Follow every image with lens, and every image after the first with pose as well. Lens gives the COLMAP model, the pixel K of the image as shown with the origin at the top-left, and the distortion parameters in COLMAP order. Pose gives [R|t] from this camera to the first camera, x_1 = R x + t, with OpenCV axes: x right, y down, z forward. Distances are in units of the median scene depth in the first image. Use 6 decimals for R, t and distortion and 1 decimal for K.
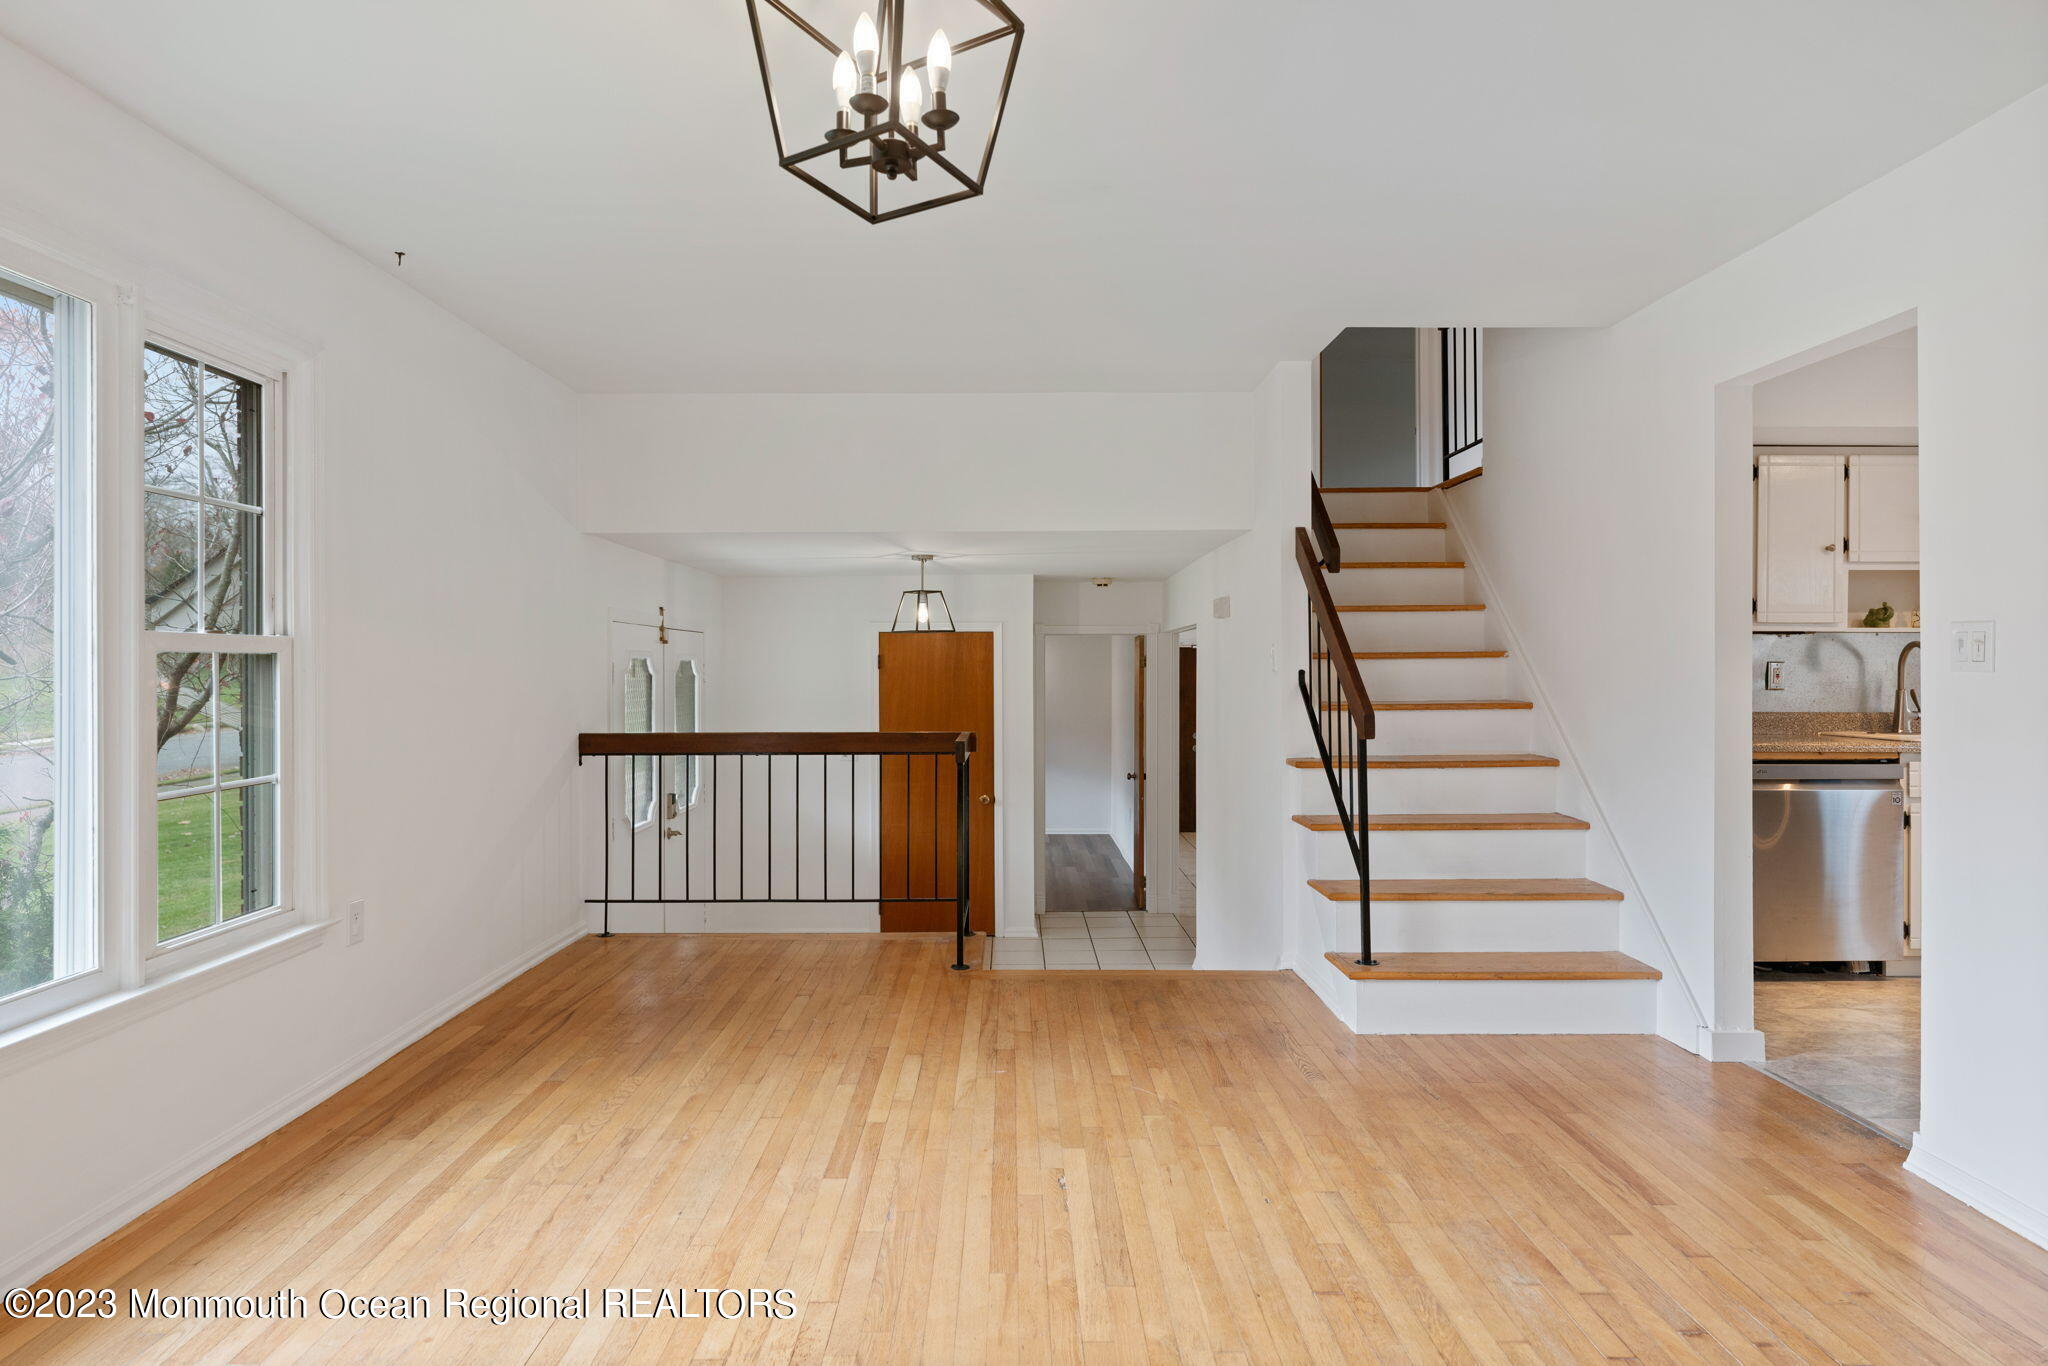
lens RADIAL K [[1140.2, 0, 1020.1], [0, 1140.2, 658.8], [0, 0, 1]] dist [0.005172, -0.002311]
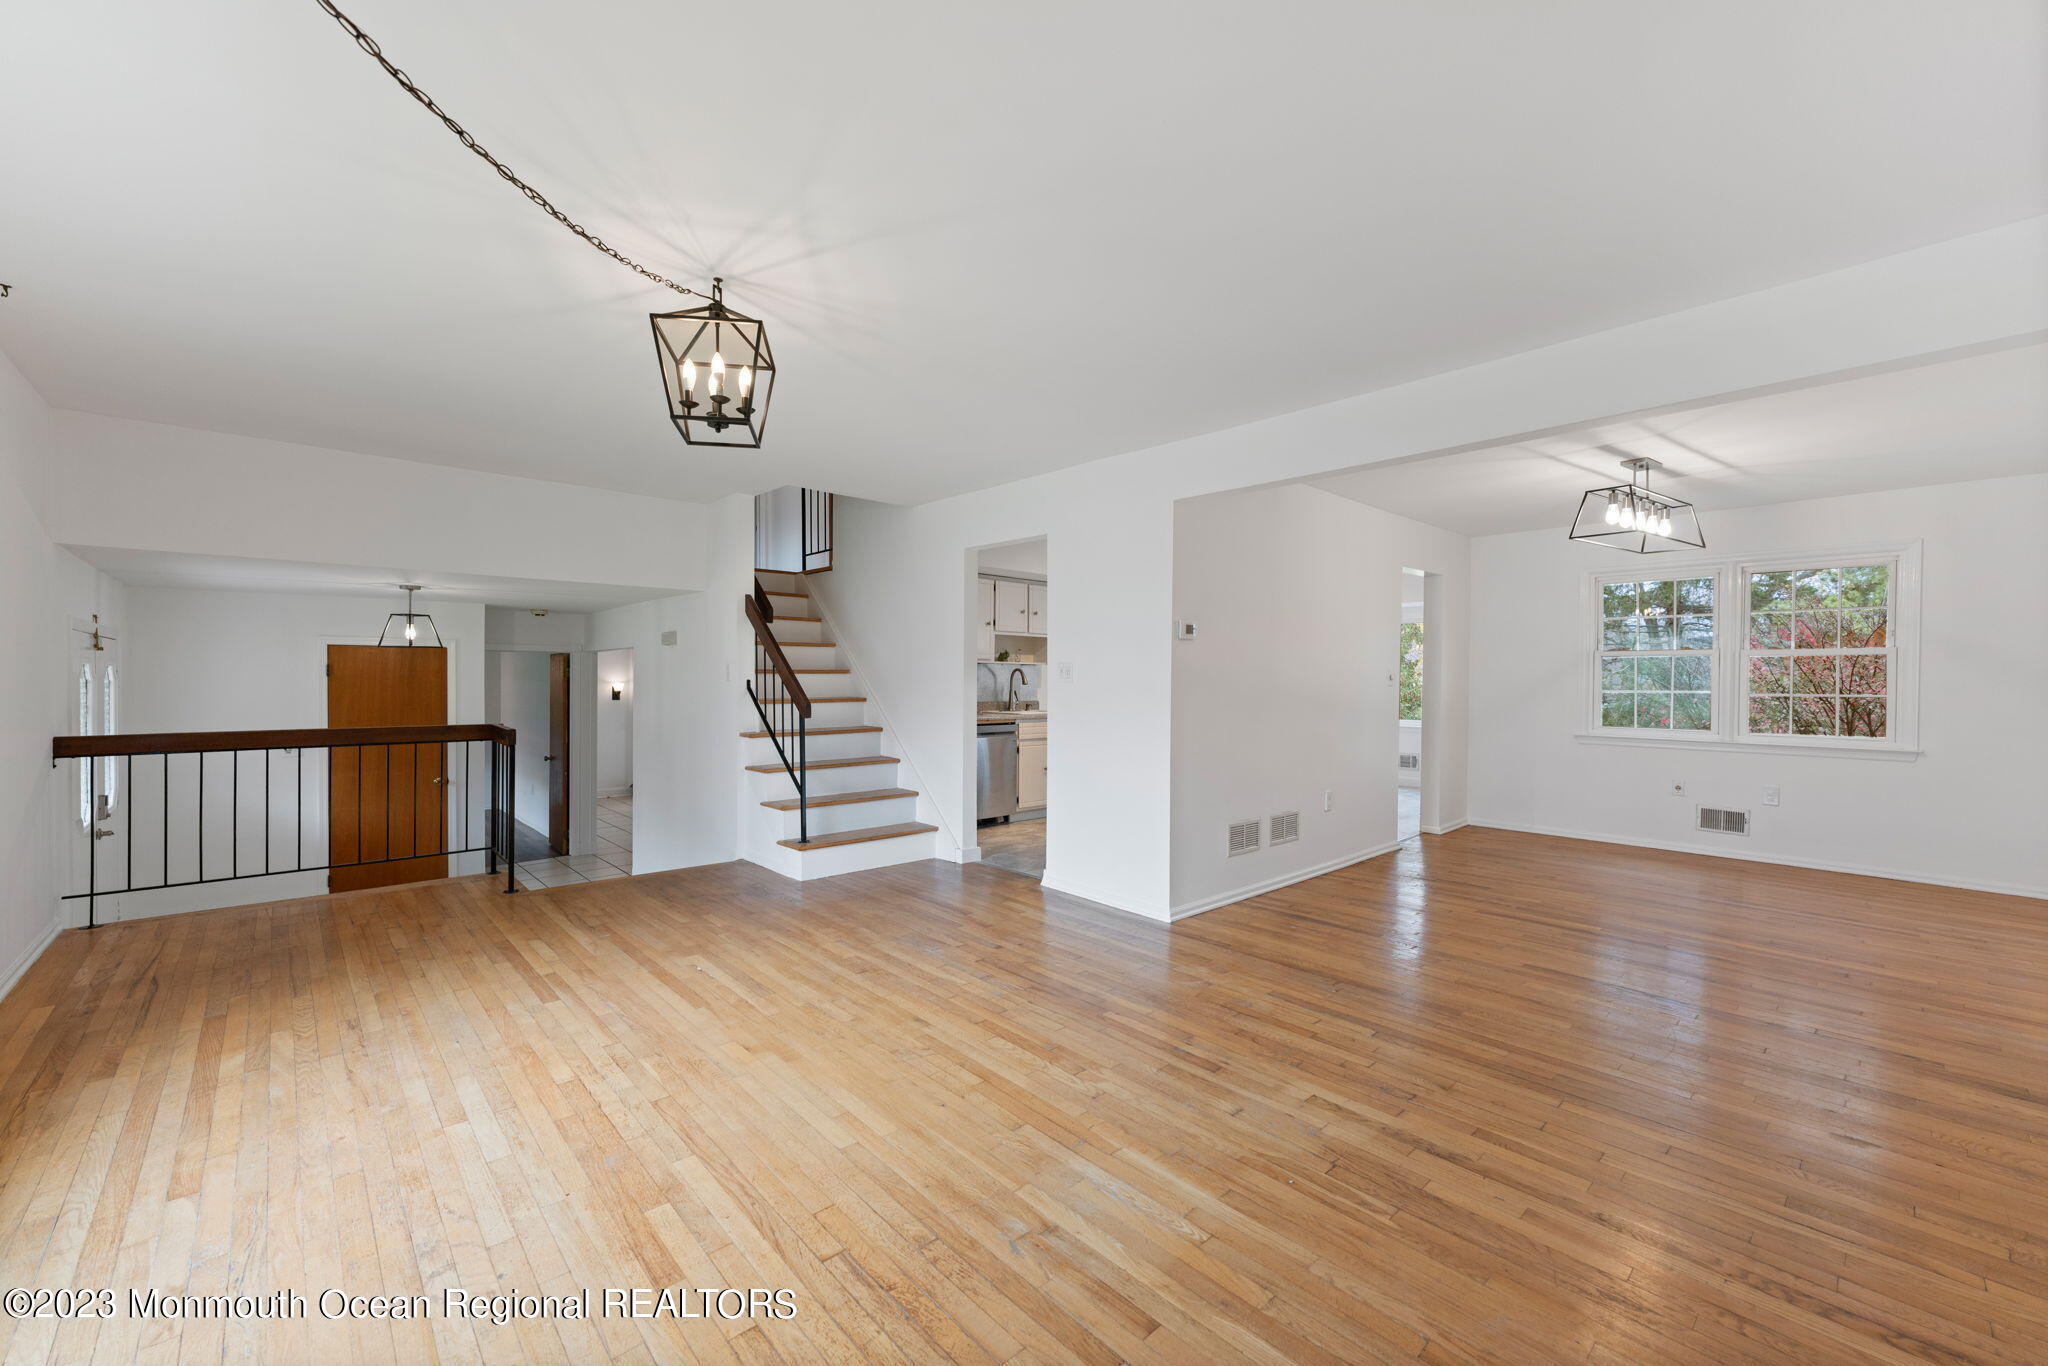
lens RADIAL K [[816.3, 0, 1025.3], [0, 816.3, 680.8], [0, 0, 1]] dist [0.008557, 0.000276]
pose [[0.738898, 0.005185, 0.673797, -0.310265], [-0.013963, 0.999873, 0.007618, -0.004752], [-0.673672, -0.015037, 0.738877, -0.190566]]
